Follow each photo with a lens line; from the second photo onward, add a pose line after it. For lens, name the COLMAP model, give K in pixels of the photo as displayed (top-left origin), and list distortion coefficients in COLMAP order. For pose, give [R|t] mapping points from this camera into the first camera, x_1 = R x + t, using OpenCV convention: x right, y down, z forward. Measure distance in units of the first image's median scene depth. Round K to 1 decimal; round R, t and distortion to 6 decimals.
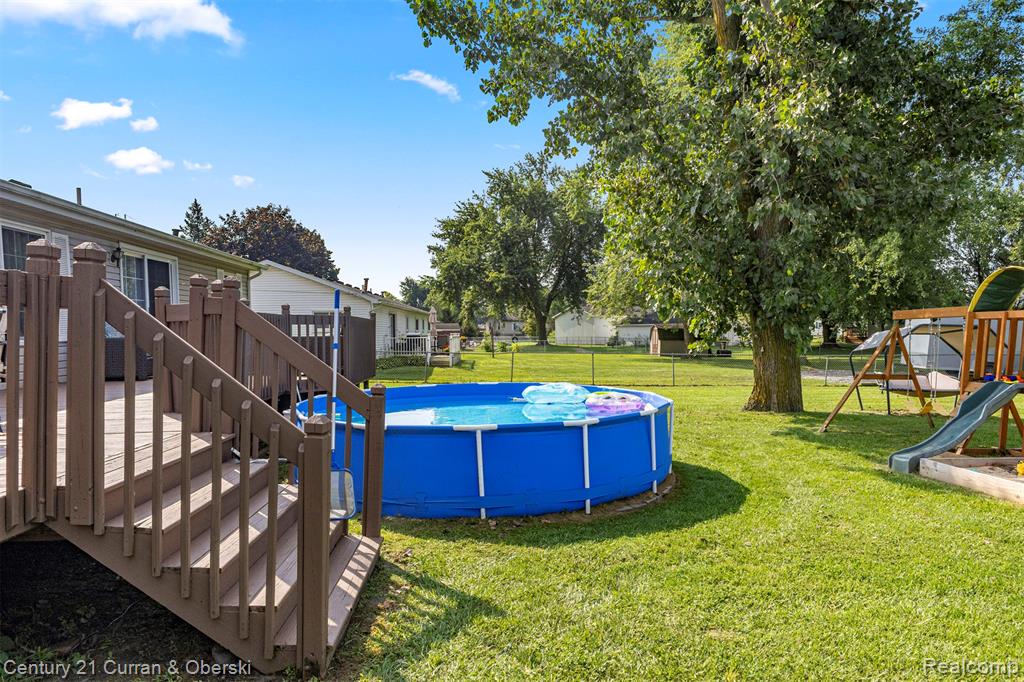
lens RADIAL K [[622.2, 0, 510.7], [0, 622.2, 363.5], [0, 0, 1]] dist [0.000257, -0.001716]
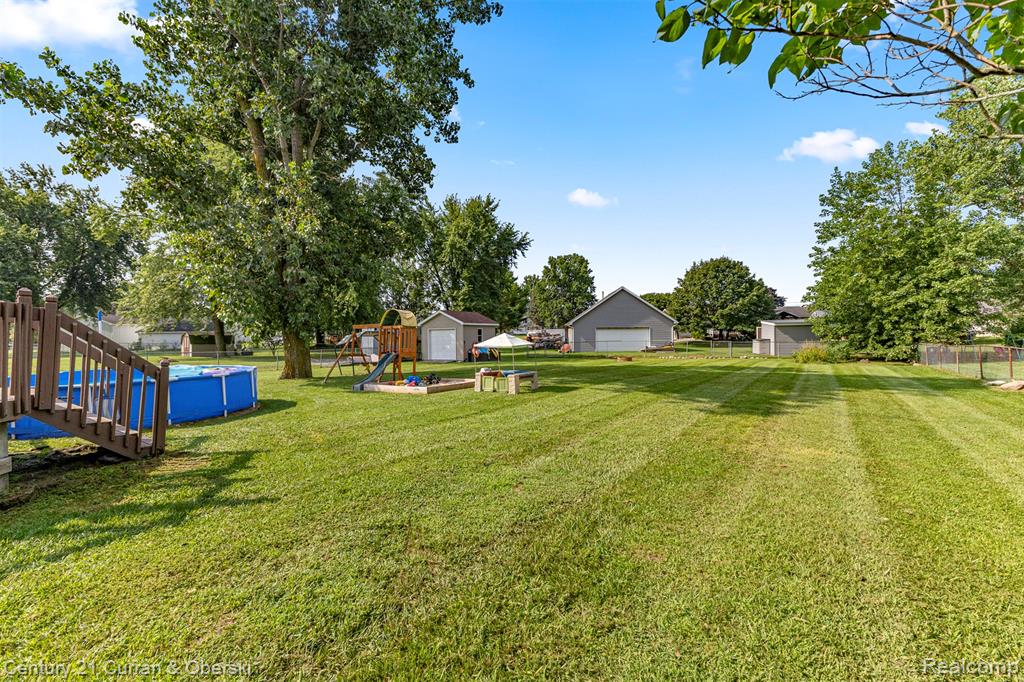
lens RADIAL K [[447.4, 0, 512.0], [0, 447.4, 341.0], [0, 0, 1]] dist [-0.000656, -0.000655]
pose [[0.635623, -0.012954, 0.771891, -0.177891], [0.046837, 0.998664, -0.021809, 0.023187], [-0.770578, 0.050016, 0.635380, -0.311908]]
